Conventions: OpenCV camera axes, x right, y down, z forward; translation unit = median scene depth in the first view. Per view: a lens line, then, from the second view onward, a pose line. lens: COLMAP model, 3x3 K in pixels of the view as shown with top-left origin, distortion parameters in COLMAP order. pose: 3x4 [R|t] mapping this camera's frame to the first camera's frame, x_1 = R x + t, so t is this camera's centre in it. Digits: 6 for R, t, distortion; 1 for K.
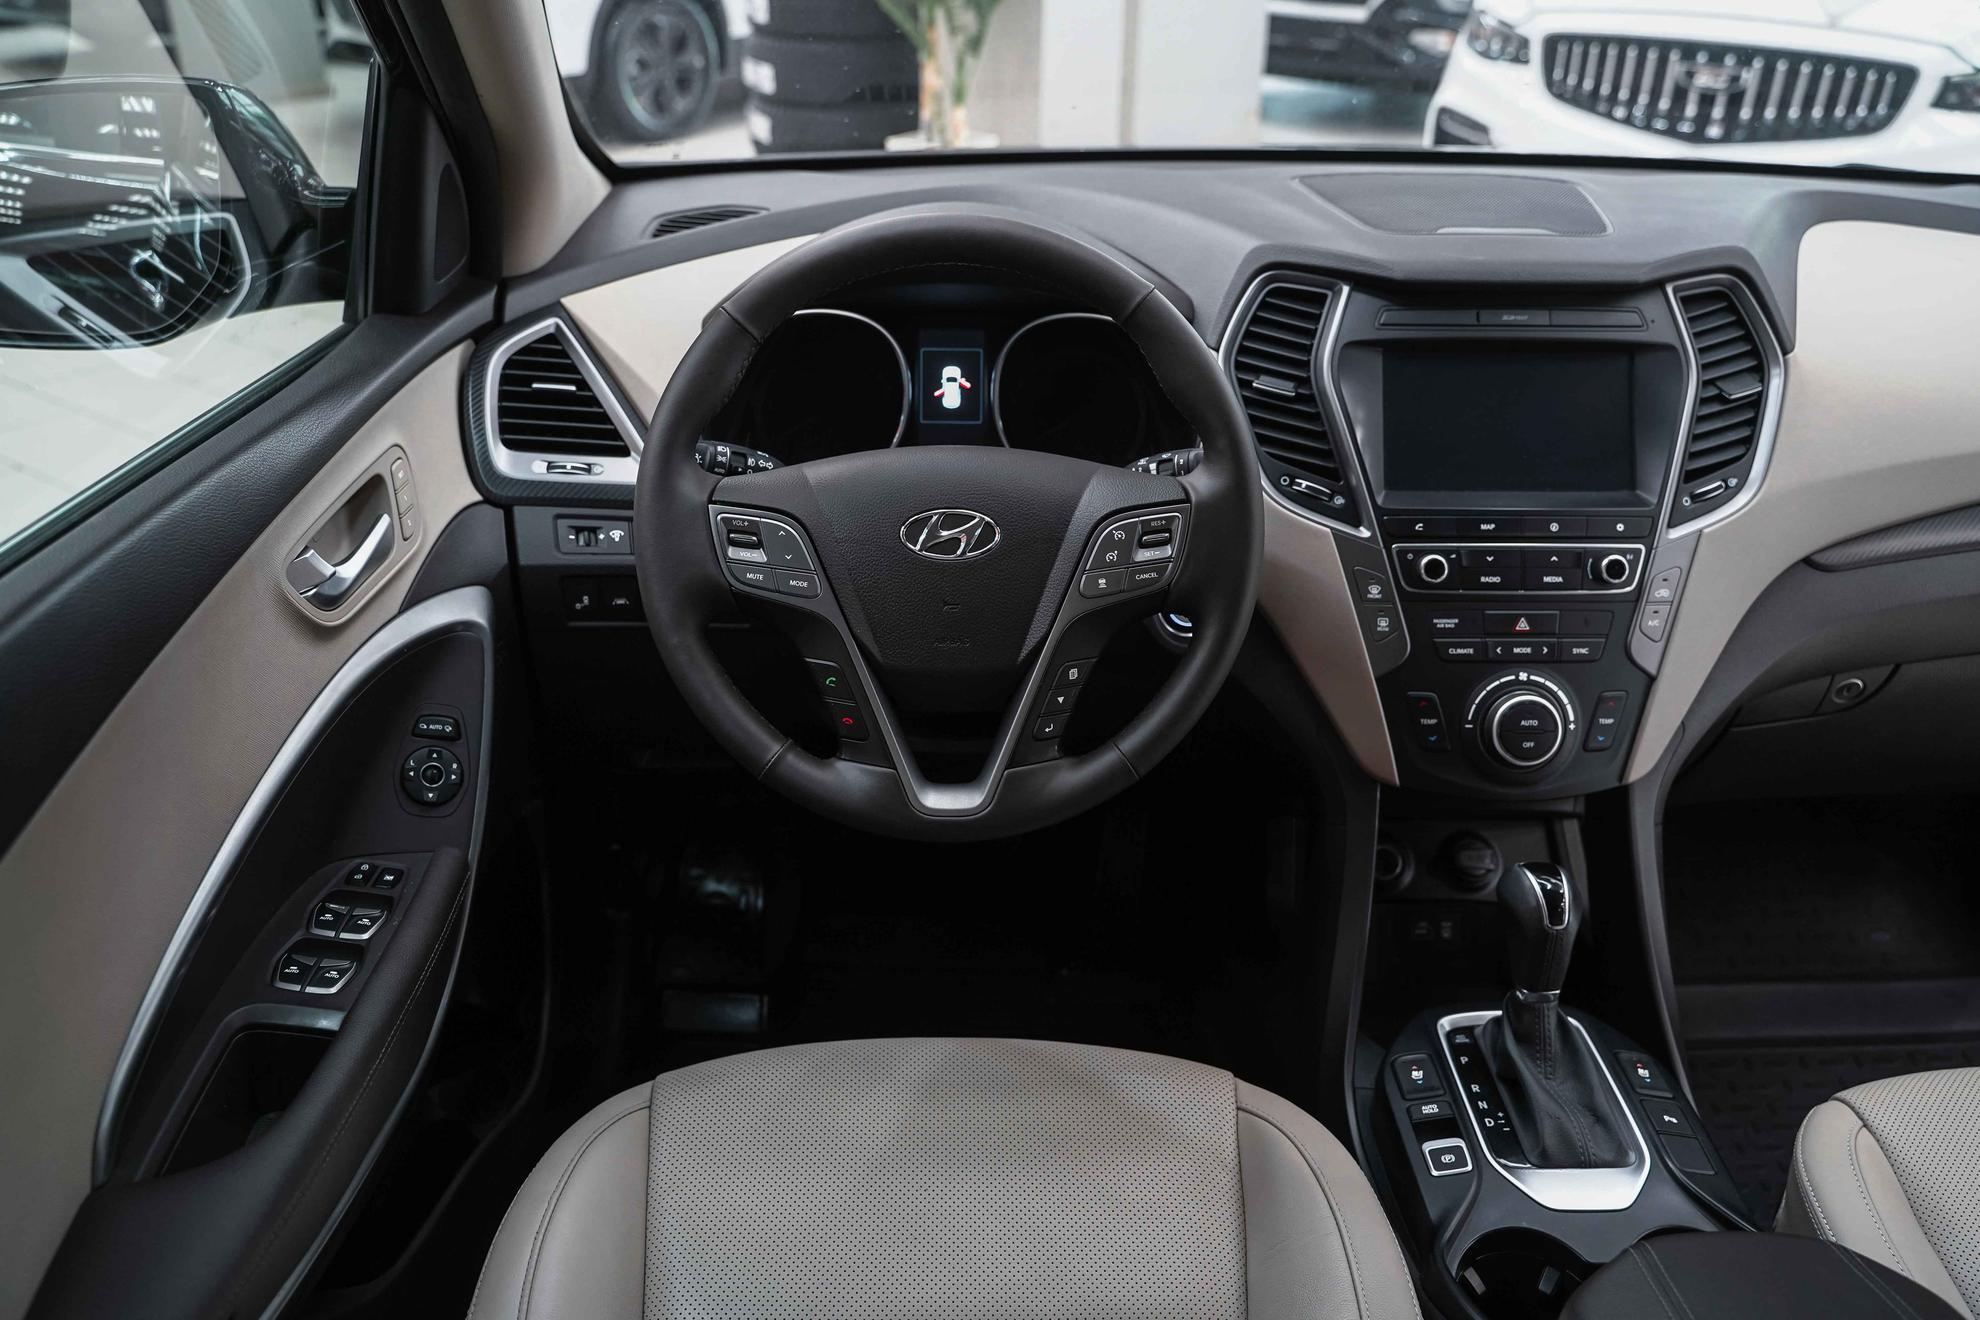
lens RADIAL K [[1572.9, 0, 990.0], [0, 1572.9, 660.0], [0, 0, 1]] dist [-0.018478, 0.006851]
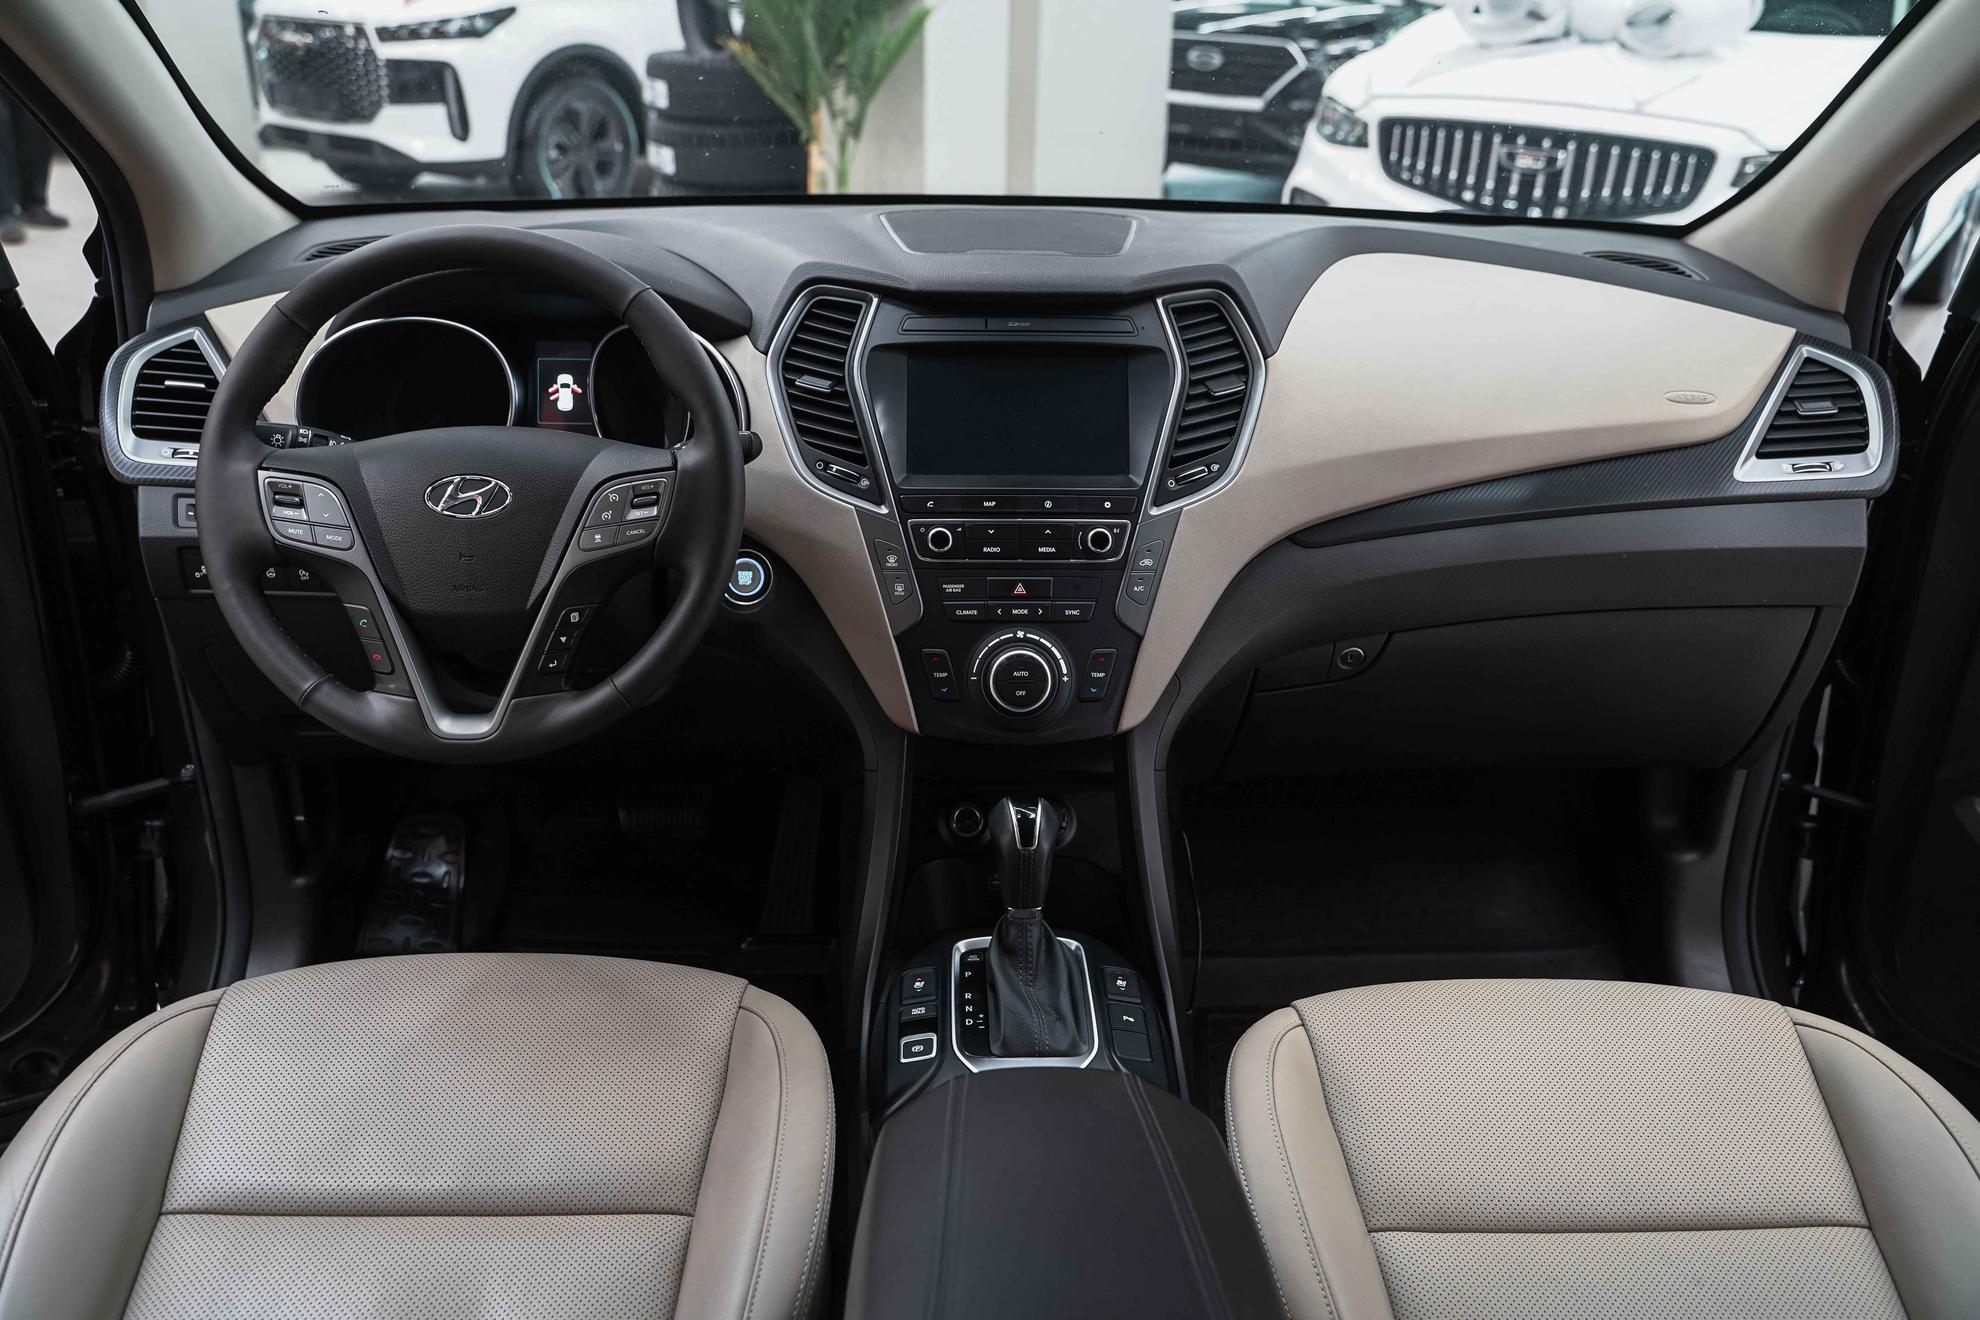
lens RADIAL K [[1572.9, 0, 990.0], [0, 1572.9, 660.0], [0, 0, 1]] dist [-0.018478, 0.006851]
pose [[0.999853, 0.000231, 0.017173, 0.291682], [0.000691, 0.998558, -0.053676, 0.088324], [-0.017161, 0.053680, 0.998411, -0.134923]]
